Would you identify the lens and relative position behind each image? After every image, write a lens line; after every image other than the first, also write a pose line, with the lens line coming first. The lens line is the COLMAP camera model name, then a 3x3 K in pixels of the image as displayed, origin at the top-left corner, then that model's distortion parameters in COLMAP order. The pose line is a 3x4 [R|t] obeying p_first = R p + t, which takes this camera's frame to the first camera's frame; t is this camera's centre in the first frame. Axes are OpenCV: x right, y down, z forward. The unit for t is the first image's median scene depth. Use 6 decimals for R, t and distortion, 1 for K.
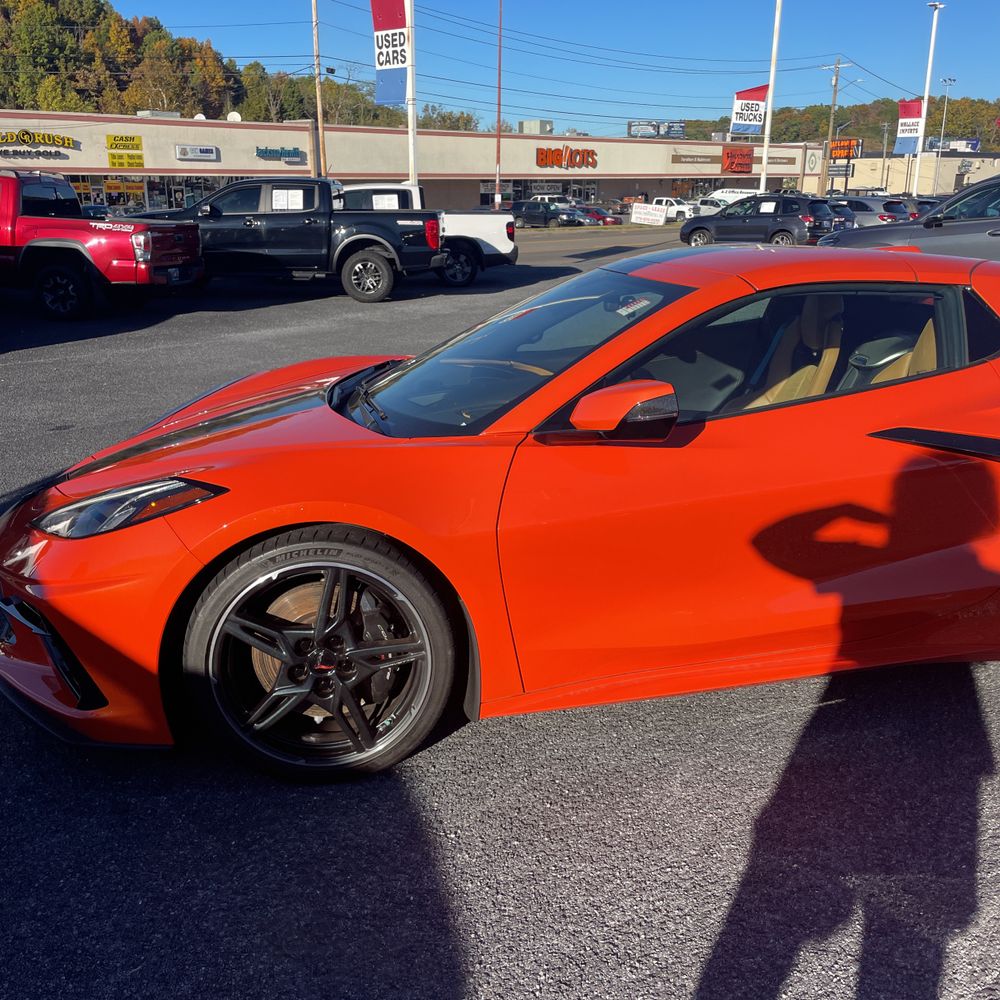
lens RADIAL K [[1028.1, 0, 490.4], [0, 1028.1, 501.8], [0, 0, 1]] dist [0.021629, 0.000000]
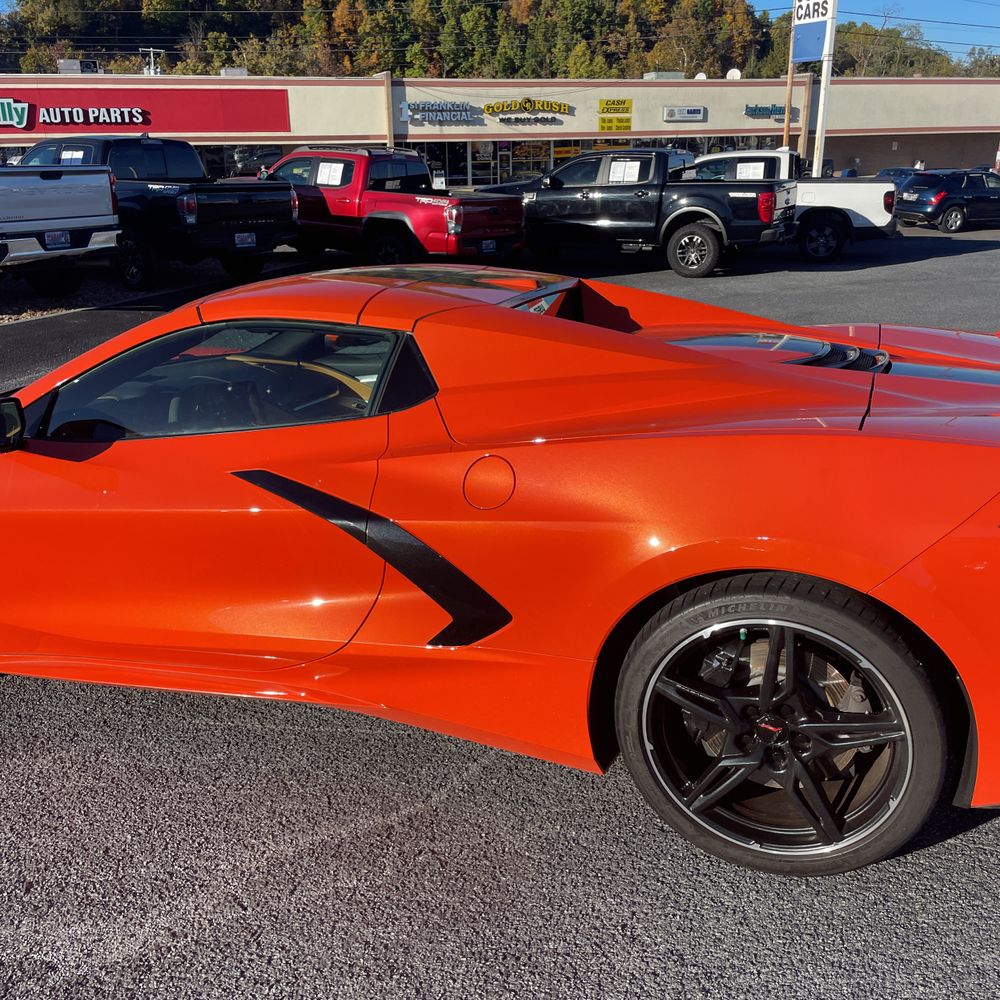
lens RADIAL K [[1028.1, 0, 488.0], [0, 1028.1, 518.1], [0, 0, 1]] dist [0.021629, 0.000000]
pose [[0.887203, 0.144579, -0.438141, 0.124249], [-0.121717, 0.989336, 0.079995, -0.015867], [0.445035, -0.017643, 0.895340, 0.023251]]
